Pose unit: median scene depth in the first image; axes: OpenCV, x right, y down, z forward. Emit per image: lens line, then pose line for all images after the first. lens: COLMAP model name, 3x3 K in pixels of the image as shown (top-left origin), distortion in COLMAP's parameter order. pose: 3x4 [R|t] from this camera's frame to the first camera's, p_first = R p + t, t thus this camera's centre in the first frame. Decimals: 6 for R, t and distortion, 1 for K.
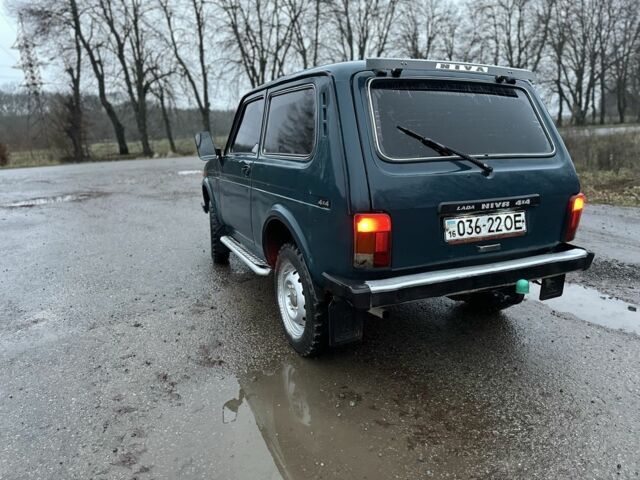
lens RADIAL K [[458.8, 0, 320.0], [0, 458.8, 240.0], [0, 0, 1]] dist [0.003403, -0.059437]
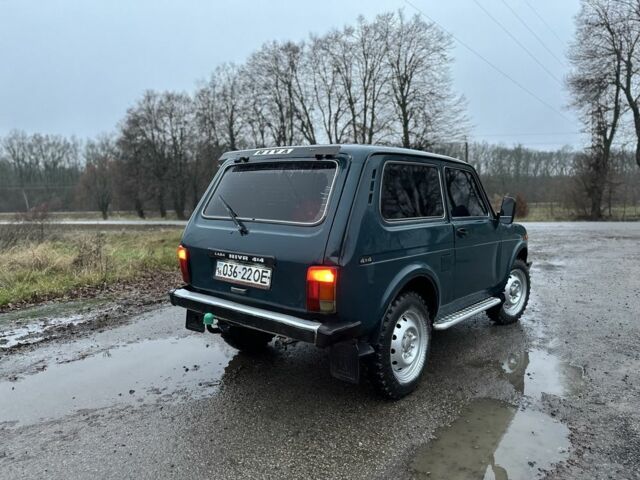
lens RADIAL K [[458.8, 0, 320.0], [0, 458.8, 240.0], [0, 0, 1]] dist [0.003403, -0.059437]
pose [[0.427229, 0.101961, -0.898376, 1.566591], [-0.214157, 0.976758, 0.009013, -0.176502], [0.878415, 0.188543, 0.439135, 0.602389]]
